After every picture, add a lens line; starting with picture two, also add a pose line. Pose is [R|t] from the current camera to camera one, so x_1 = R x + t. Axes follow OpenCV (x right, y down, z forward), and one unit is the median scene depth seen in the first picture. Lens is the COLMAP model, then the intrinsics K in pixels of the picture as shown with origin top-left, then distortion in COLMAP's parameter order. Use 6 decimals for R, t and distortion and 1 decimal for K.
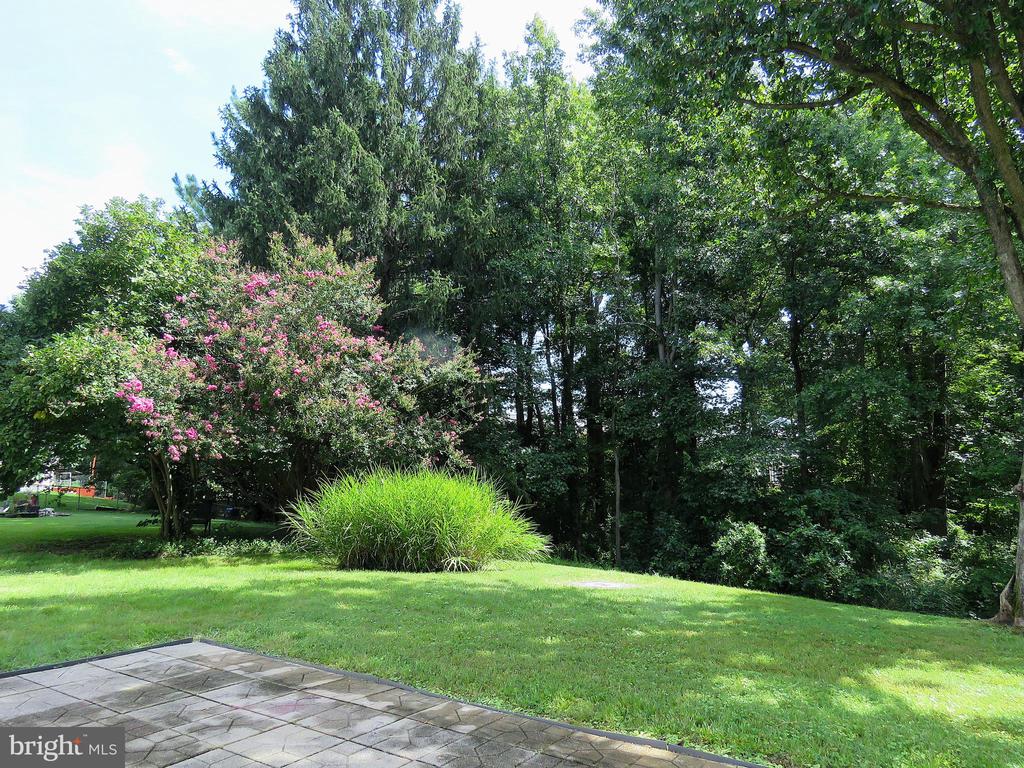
lens RADIAL K [[658.9, 0, 518.1], [0, 658.9, 388.0], [0, 0, 1]] dist [-0.007678, -0.006554]
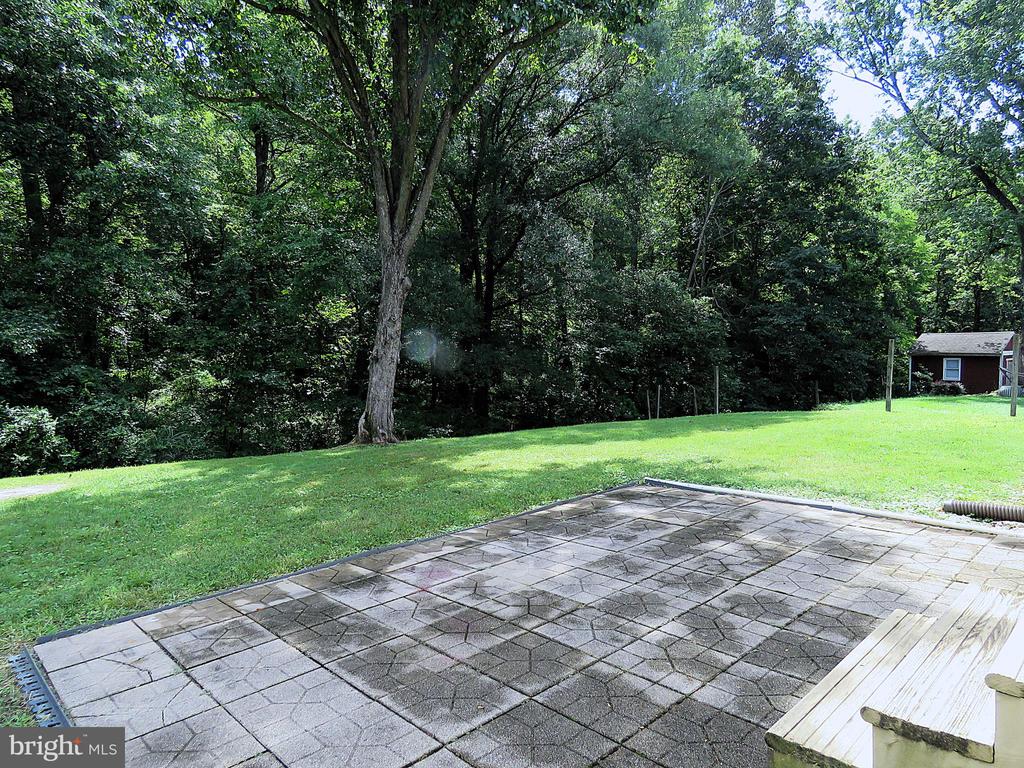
lens RADIAL K [[658.9, 0, 518.1], [0, 658.9, 388.0], [0, 0, 1]] dist [-0.007678, -0.006554]
pose [[0.263057, -0.081417, 0.961339, -1.289955], [-0.105075, 0.988088, 0.112435, 0.051992], [-0.959041, -0.130590, 0.251368, 0.626773]]
